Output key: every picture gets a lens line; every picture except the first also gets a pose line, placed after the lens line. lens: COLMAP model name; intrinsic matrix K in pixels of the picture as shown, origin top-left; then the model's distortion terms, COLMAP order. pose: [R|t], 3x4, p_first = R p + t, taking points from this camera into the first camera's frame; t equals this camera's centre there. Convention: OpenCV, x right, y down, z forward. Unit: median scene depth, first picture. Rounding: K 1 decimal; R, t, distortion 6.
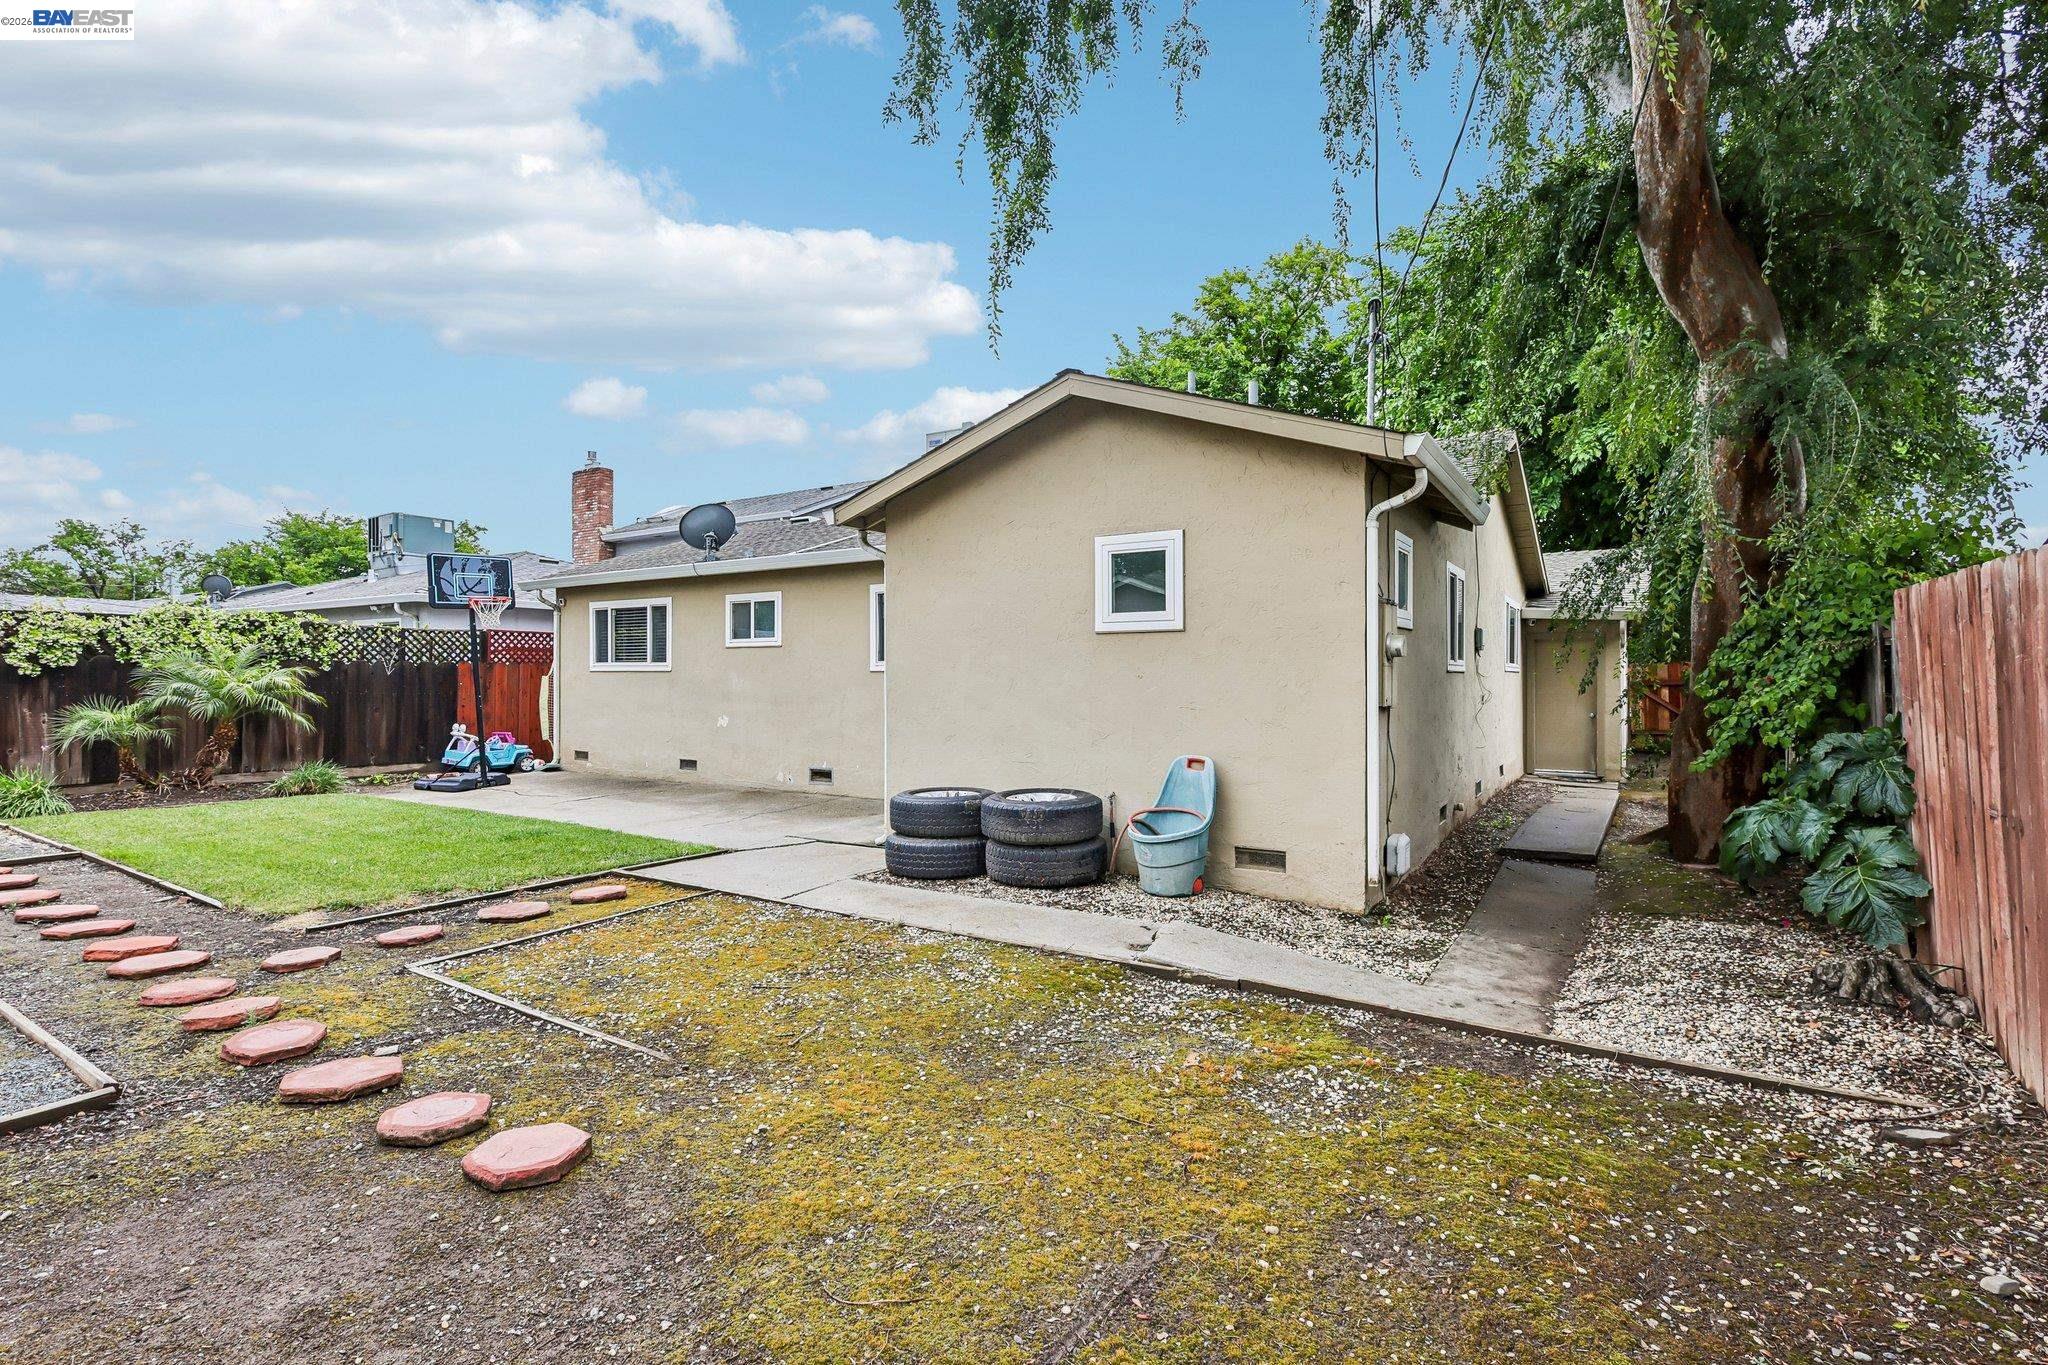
lens RADIAL K [[966.9, 0, 1014.4], [0, 966.9, 674.9], [0, 0, 1]] dist [-0.002640, 0.000077]
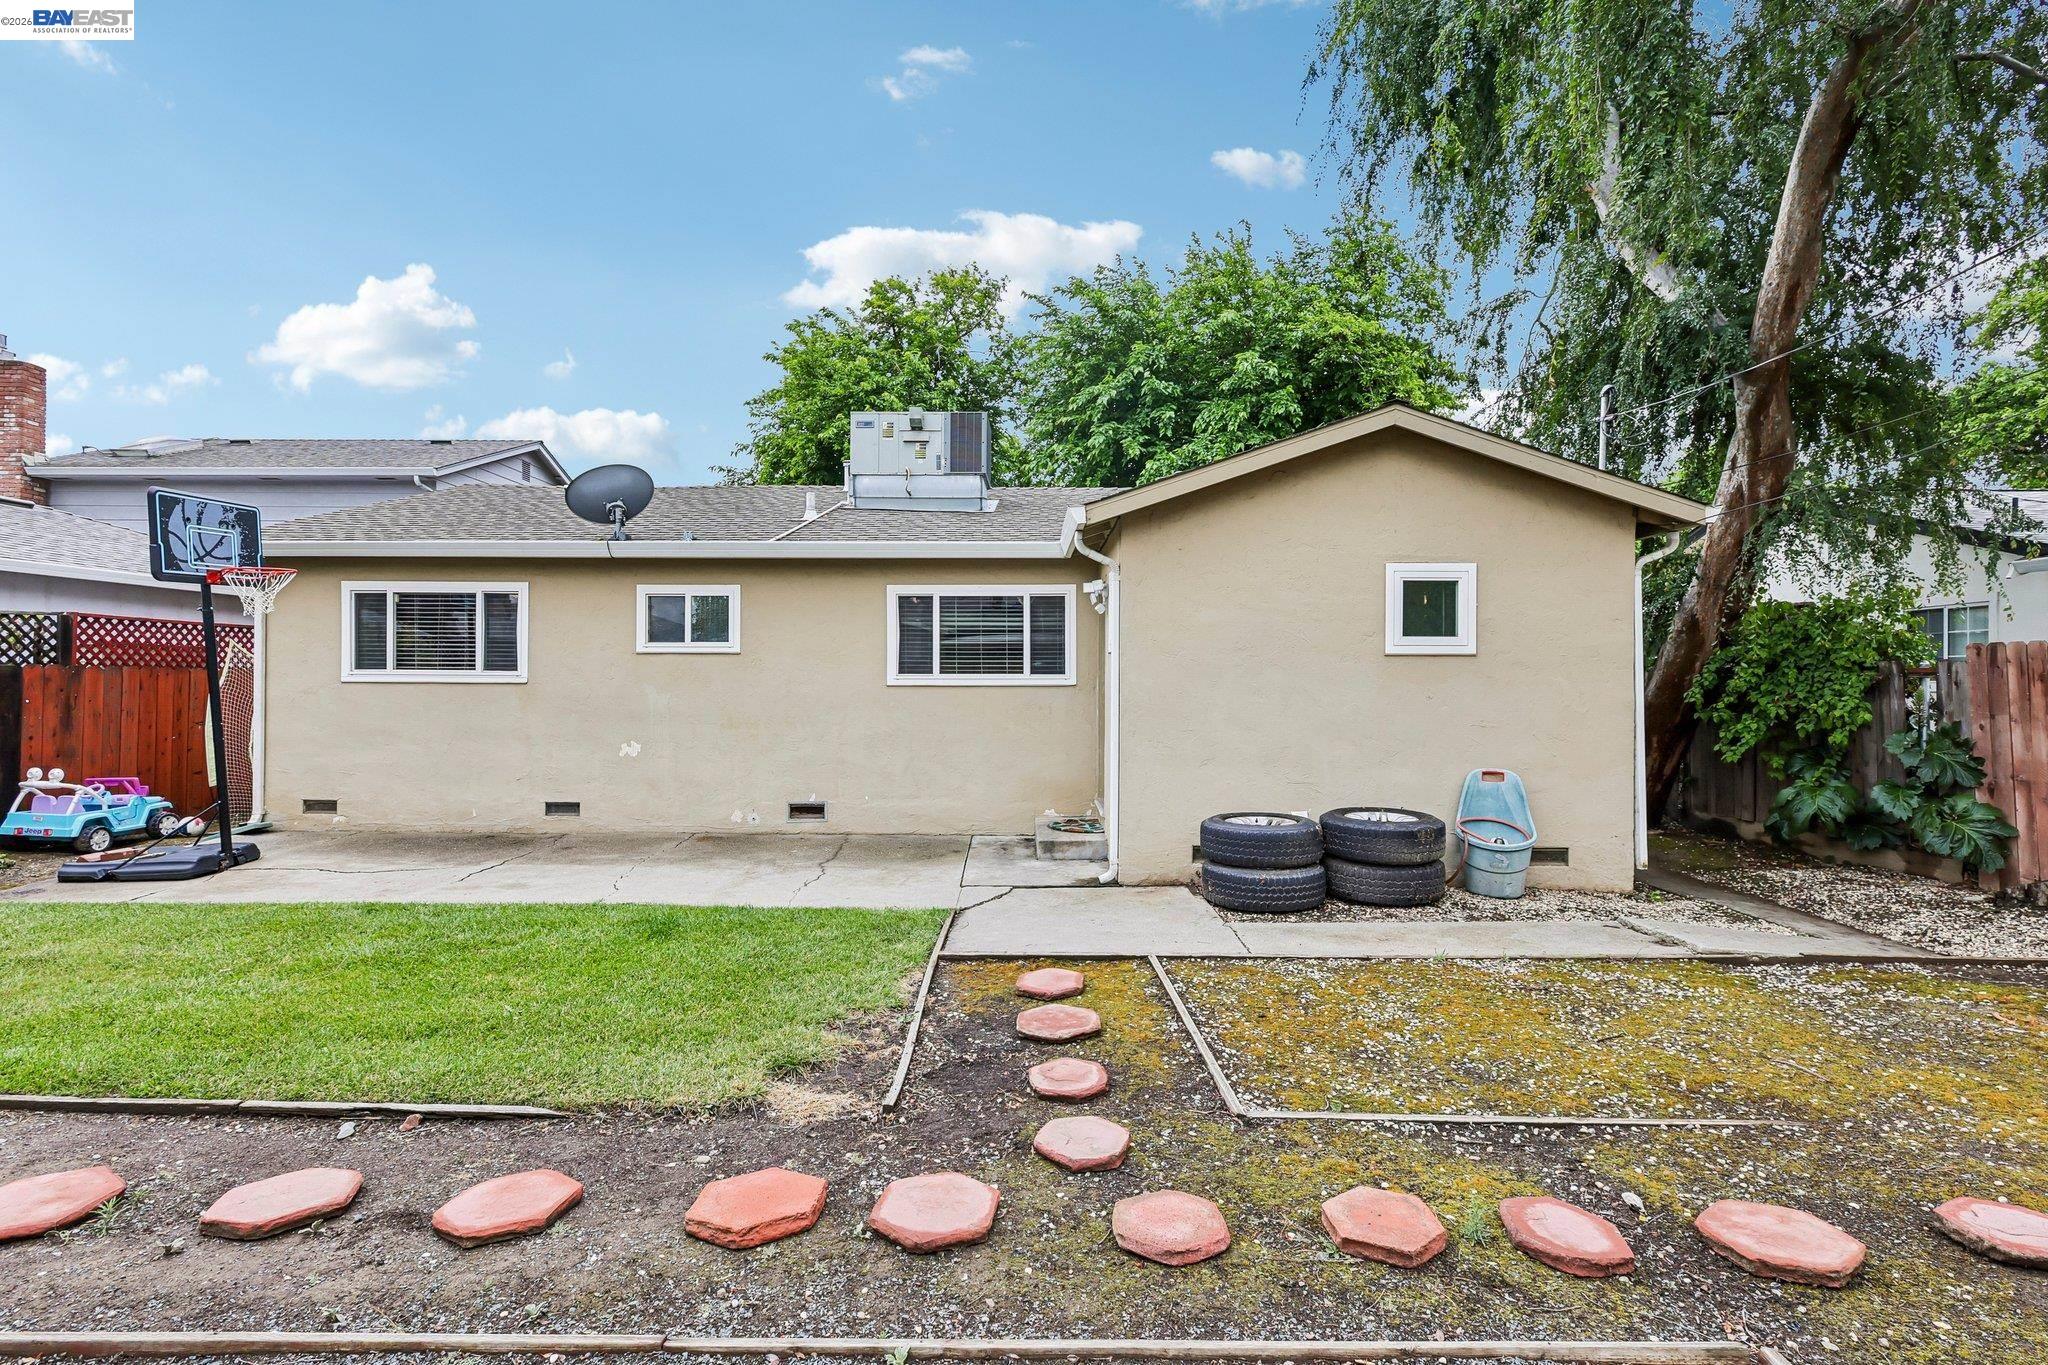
lens RADIAL K [[966.9, 0, 1018.2], [0, 966.9, 687.6], [0, 0, 1]] dist [-0.002640, 0.000077]
pose [[0.841570, -0.001266, 0.540147, -0.468995], [-0.004349, 0.999949, 0.009120, -0.009676], [-0.540131, -0.010024, 0.841521, 0.195262]]
